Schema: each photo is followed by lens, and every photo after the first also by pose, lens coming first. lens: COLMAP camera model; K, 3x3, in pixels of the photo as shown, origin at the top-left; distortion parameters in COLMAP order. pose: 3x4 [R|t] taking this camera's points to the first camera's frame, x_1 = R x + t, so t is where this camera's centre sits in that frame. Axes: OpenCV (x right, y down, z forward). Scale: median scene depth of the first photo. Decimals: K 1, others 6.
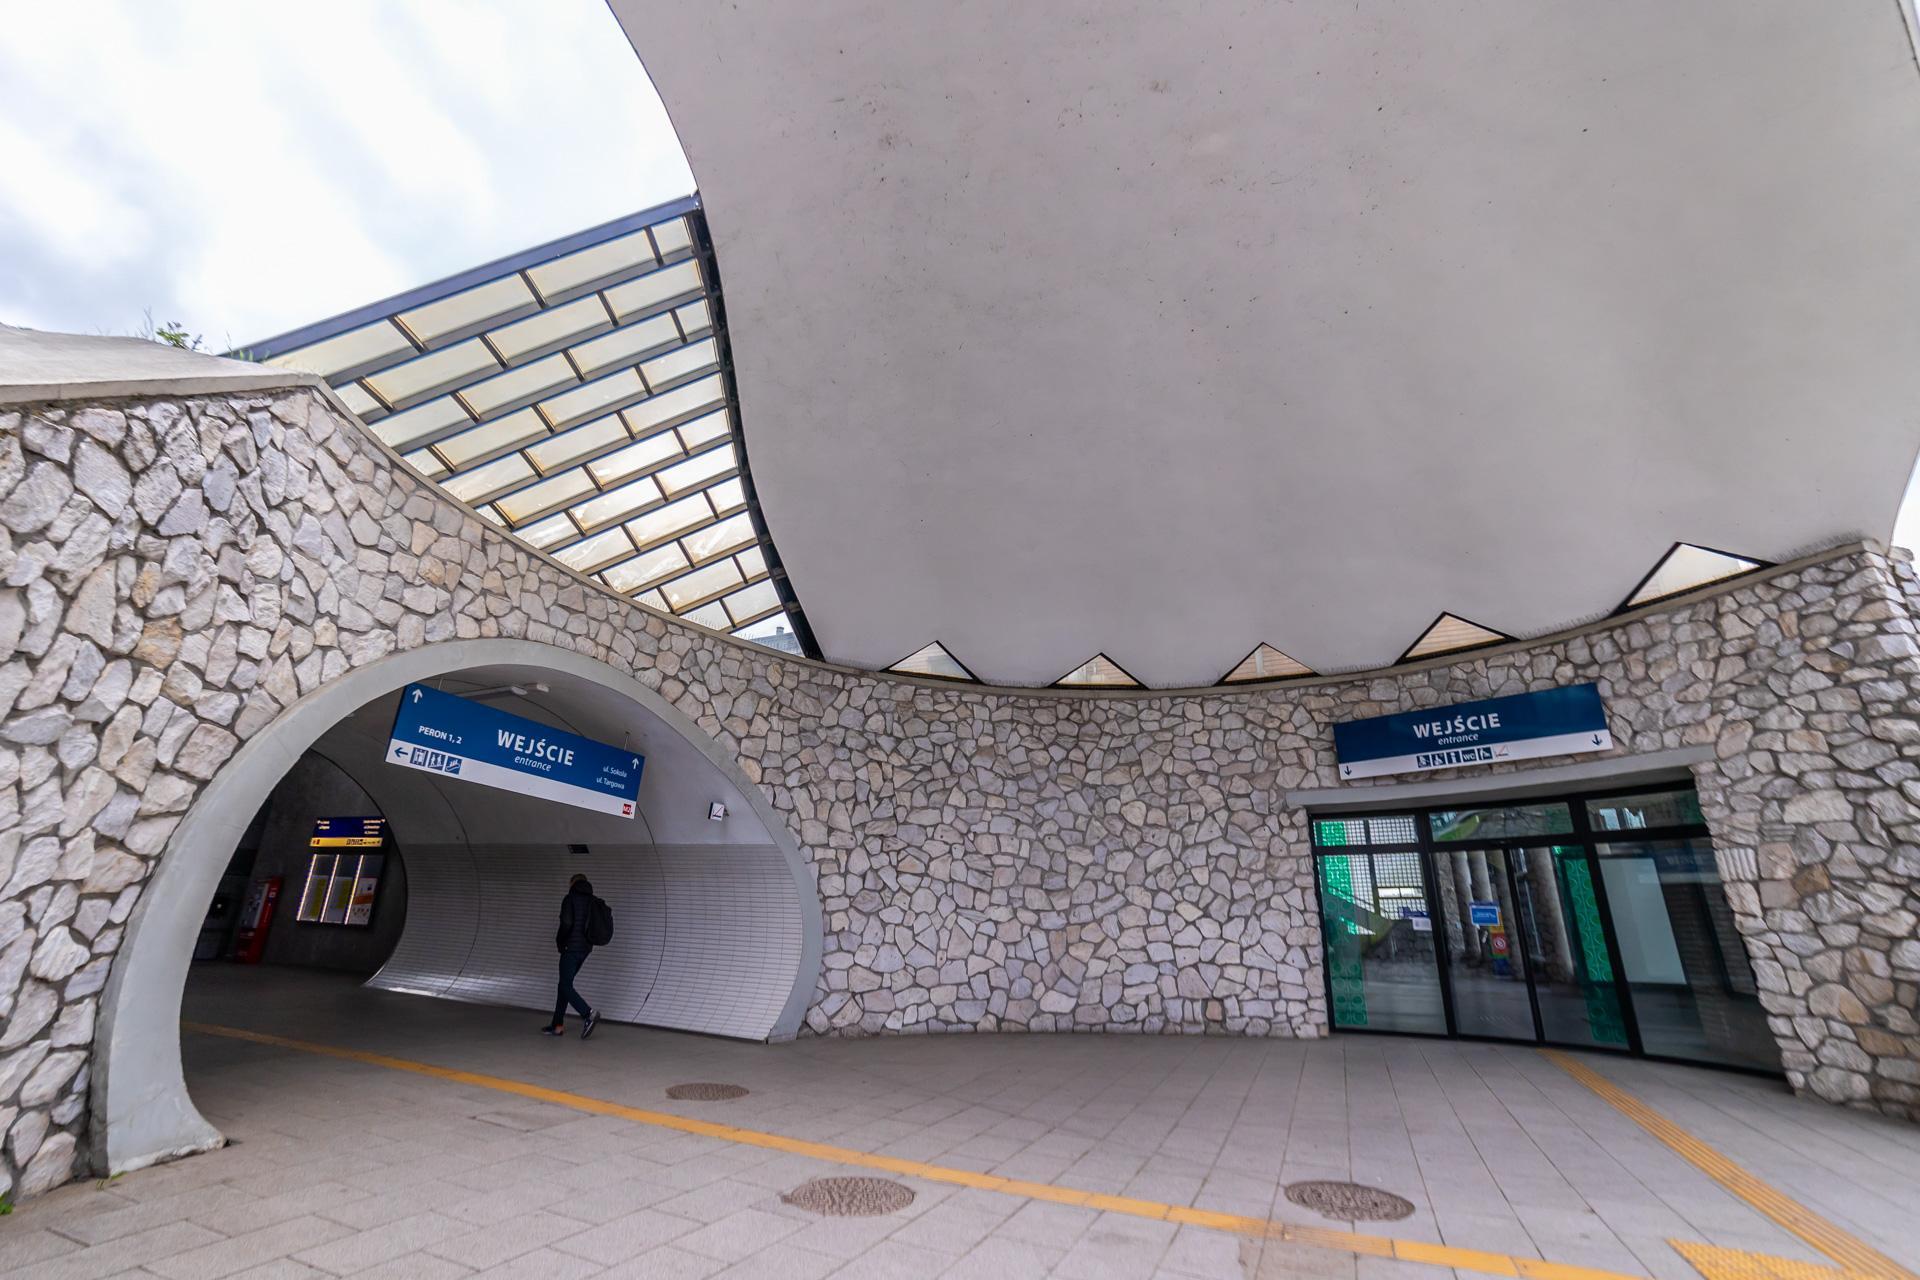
lens RADIAL K [[817.7, 0, 964.9], [0, 817.7, 625.2], [0, 0, 1]] dist [-0.066365, 0.000715]
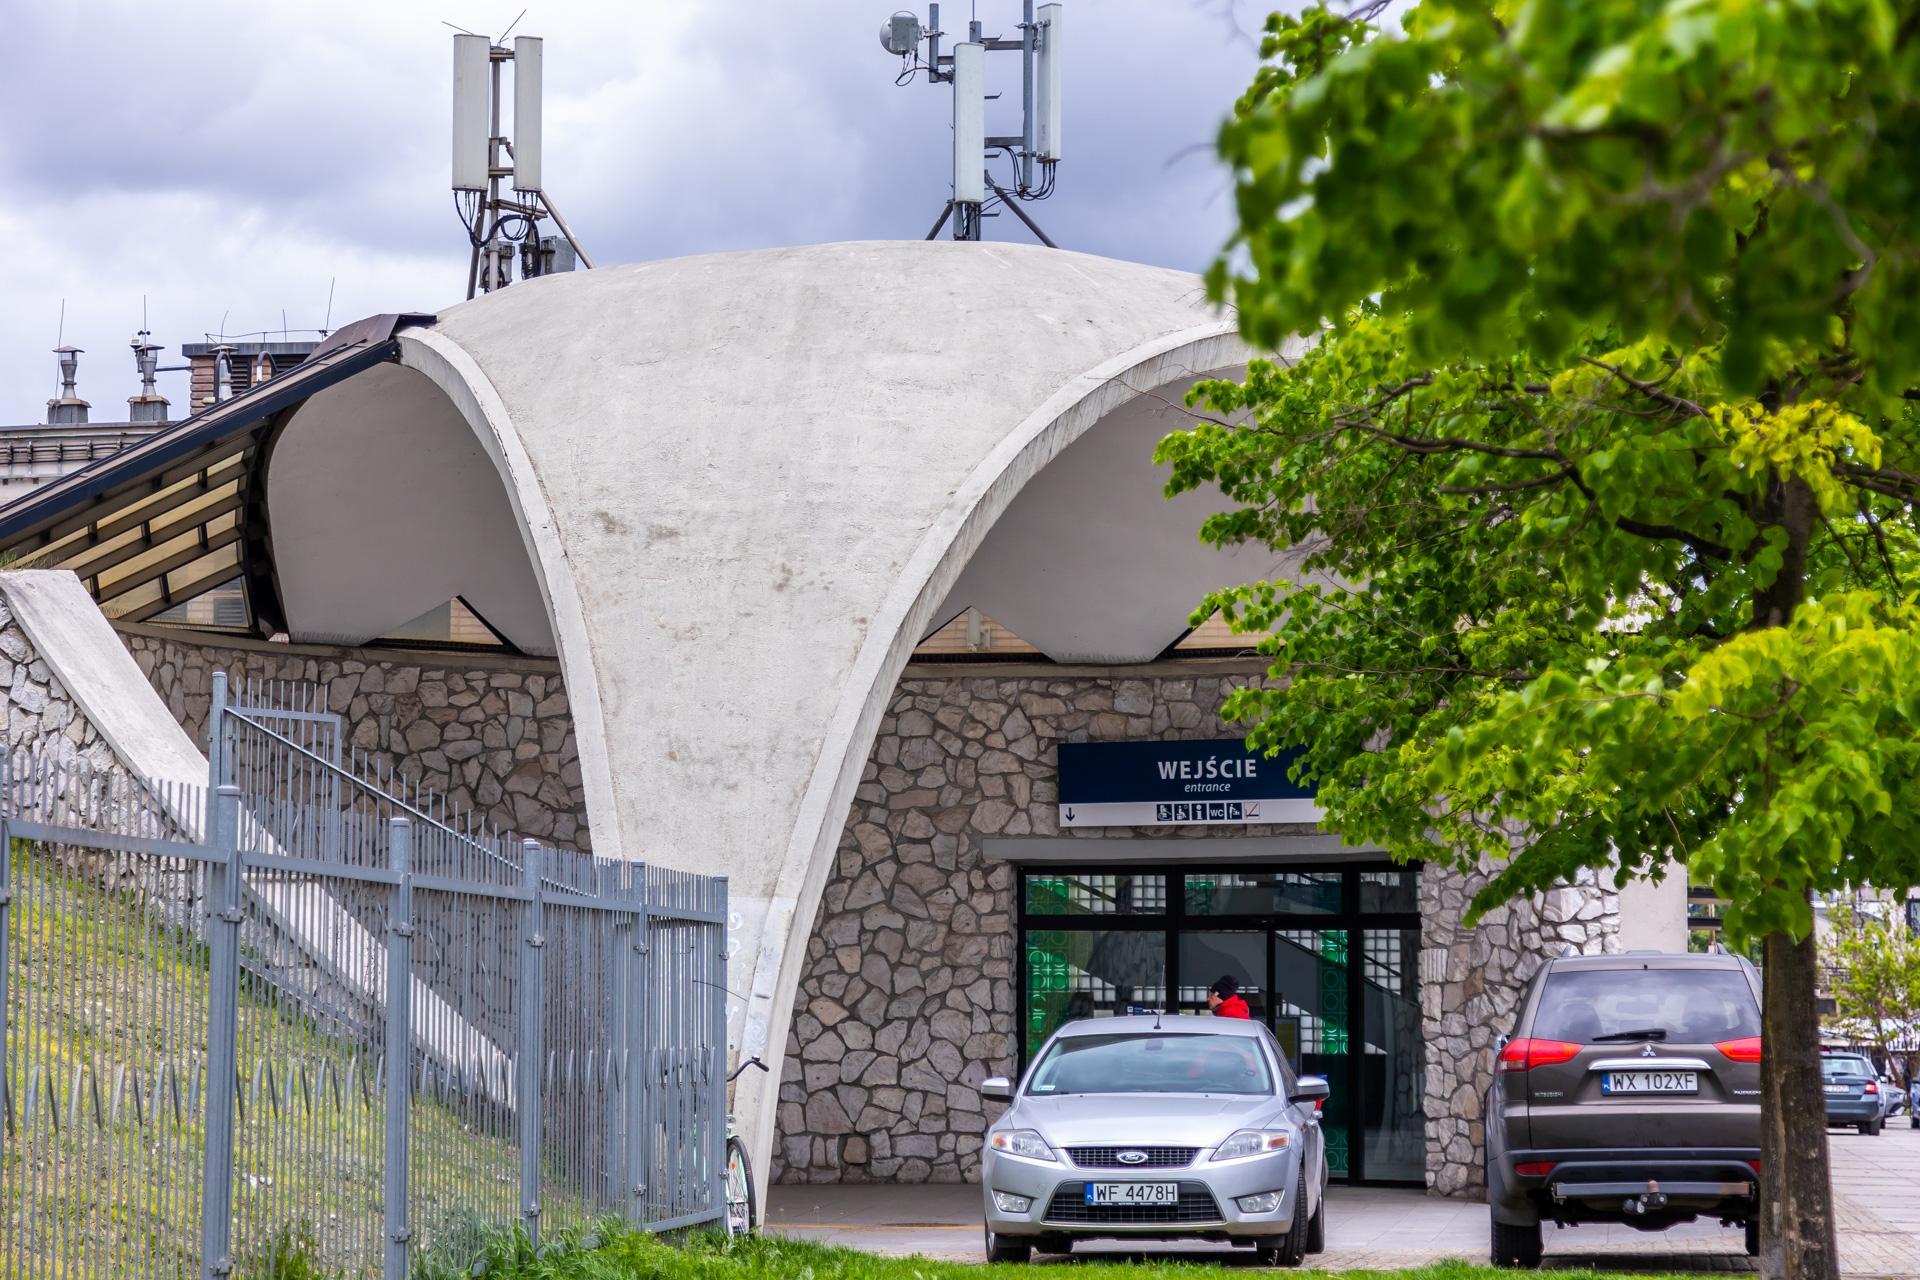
lens RADIAL K [[6117.0, 0, 960.0], [0, 6117.0, 640.0], [0, 0, 1]] dist [0.477041, 0.749390]
pose [[0.960415, 0.001690, 0.278569, -1.045890], [-0.079423, 0.960140, 0.267999, -1.327000], [-0.267012, -0.279515, 0.922267, -3.673078]]
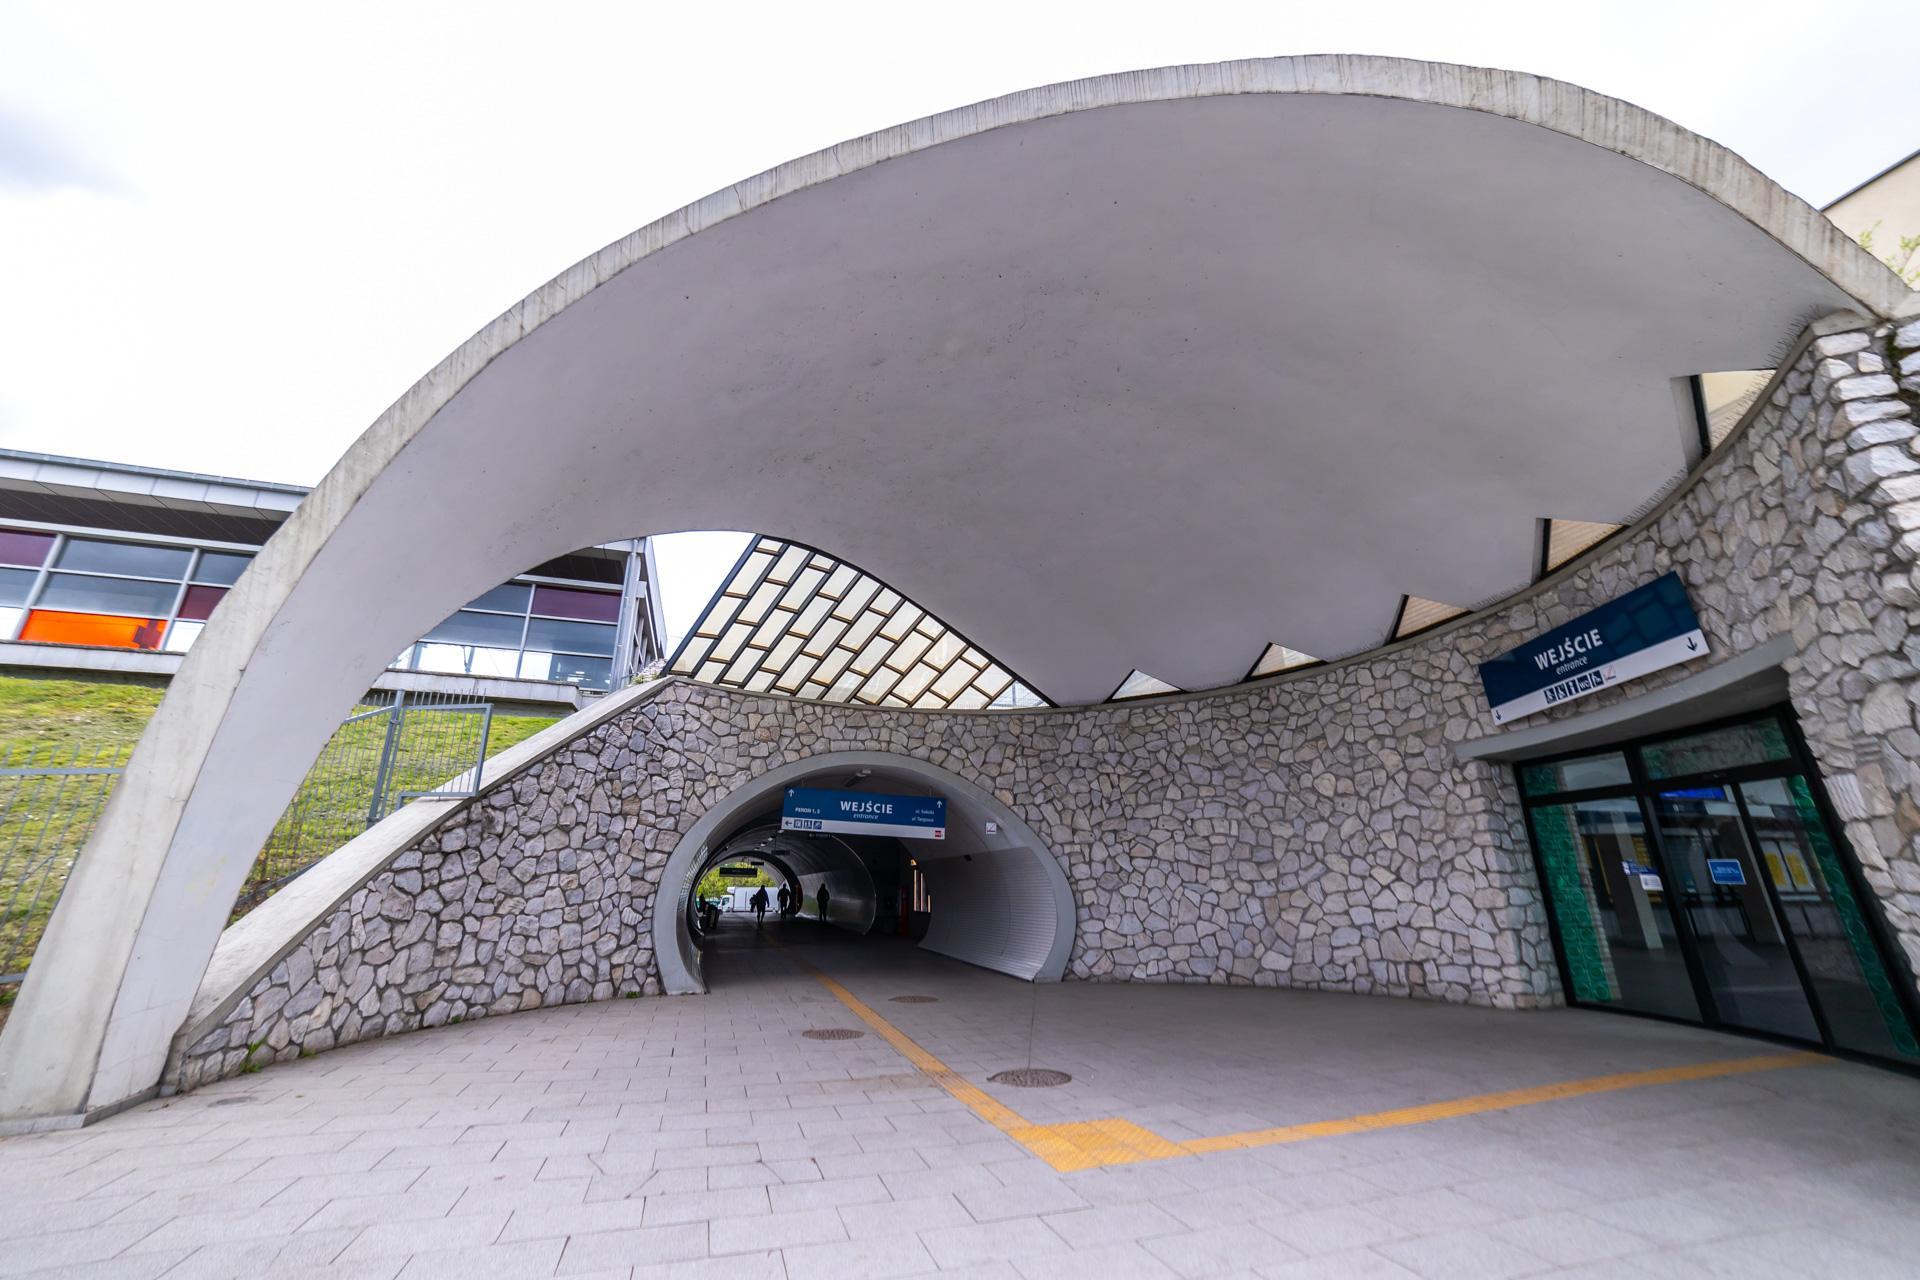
lens RADIAL K [[787.2, 0, 951.8], [0, 787.2, 632.5], [0, 0, 1]] dist [-0.071191, 0.041663]
pose [[0.665004, -0.264250, -0.698528, 0.685049], [0.277037, 0.955863, -0.097857, 0.006348], [0.693556, -0.128443, 0.708860, -0.025745]]
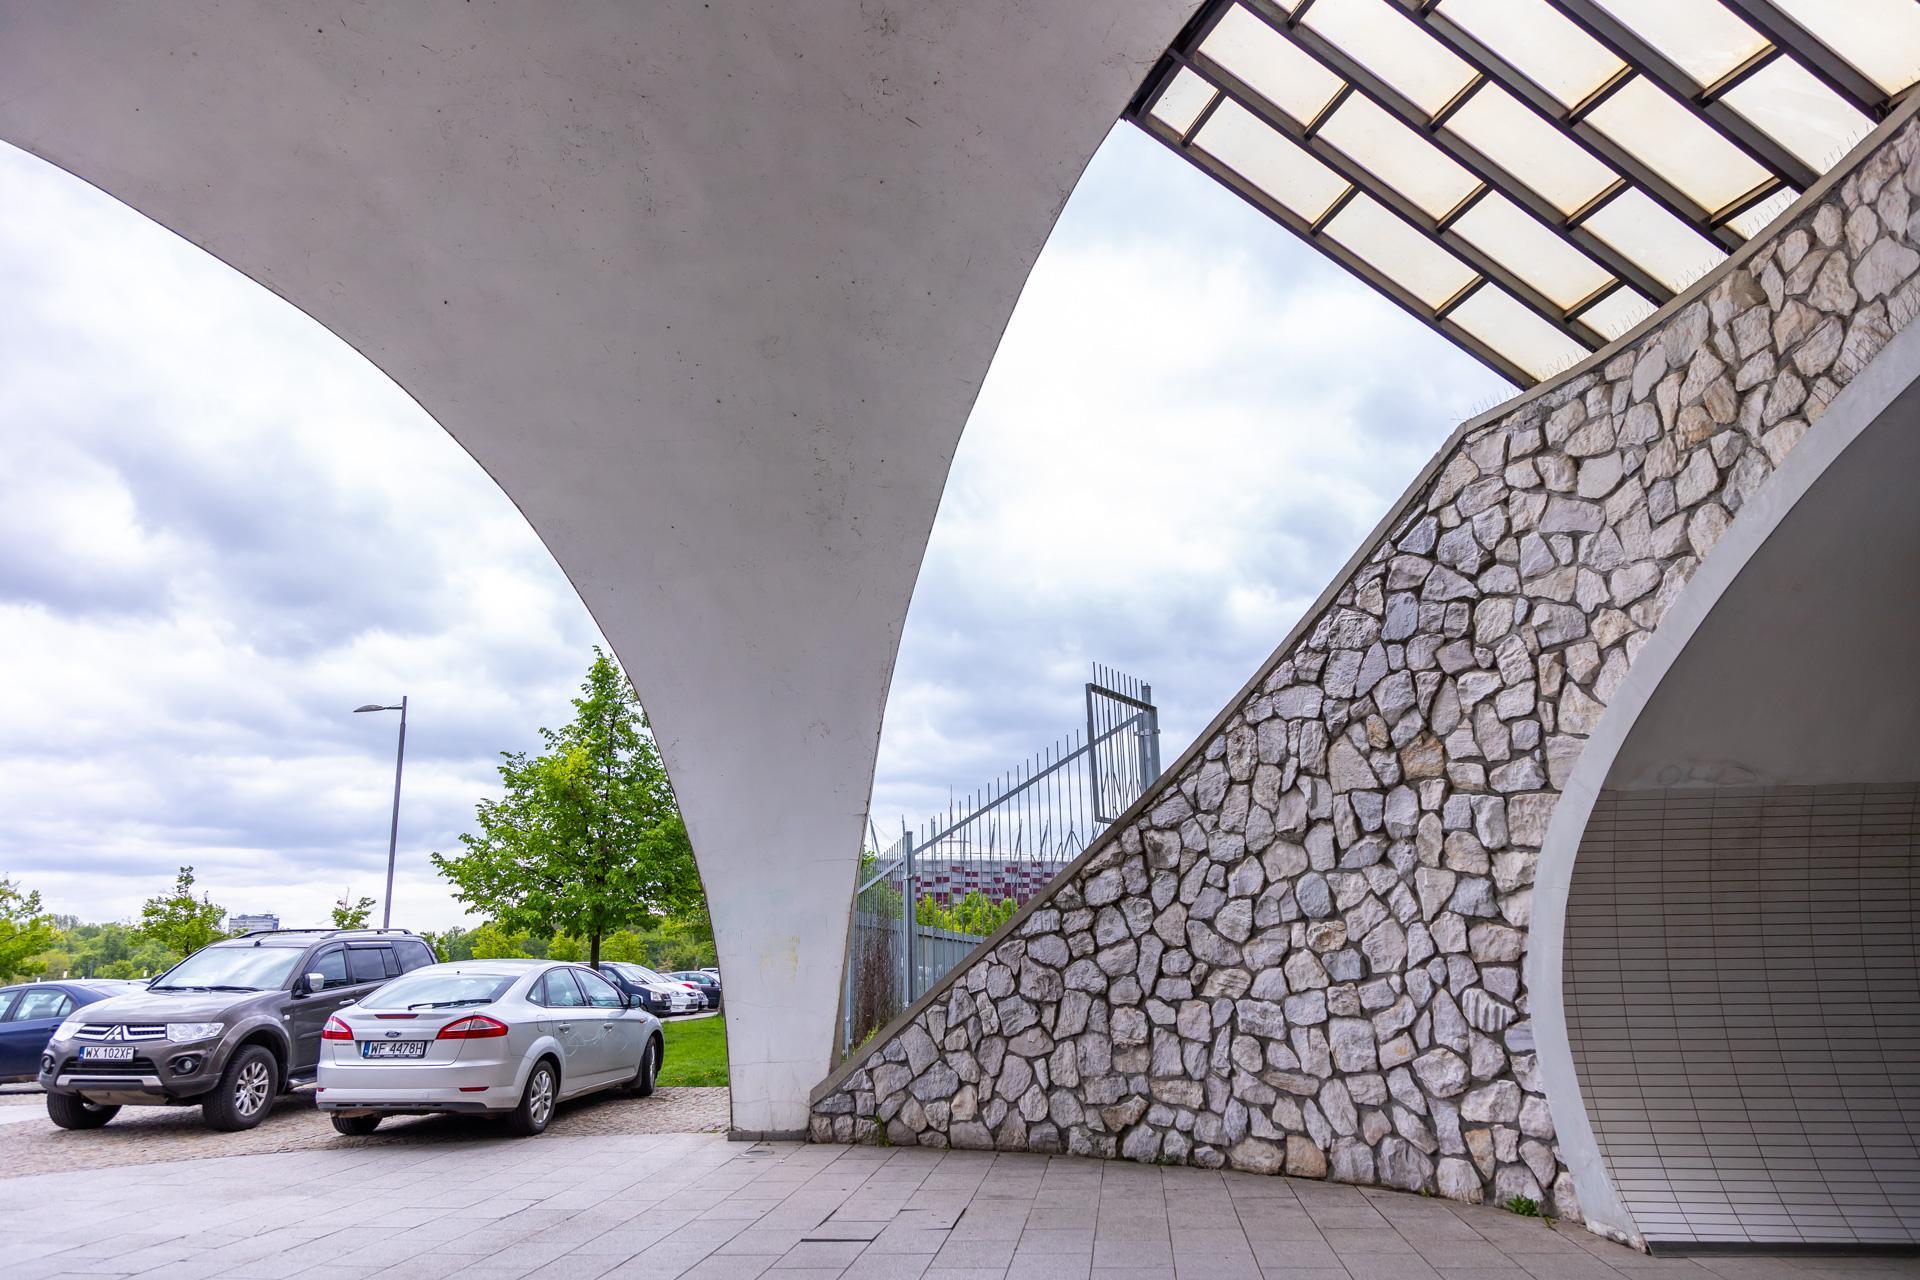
lens RADIAL K [[1249.7, 0, 960.0], [0, 1249.7, 640.0], [0, 0, 1]] dist [0.002829, 0.004996]
pose [[-0.956131, -0.081538, -0.281364, 0.073019], [0.094998, 0.822271, -0.561112, 0.340447], [0.277109, -0.563225, -0.778452, 0.931558]]
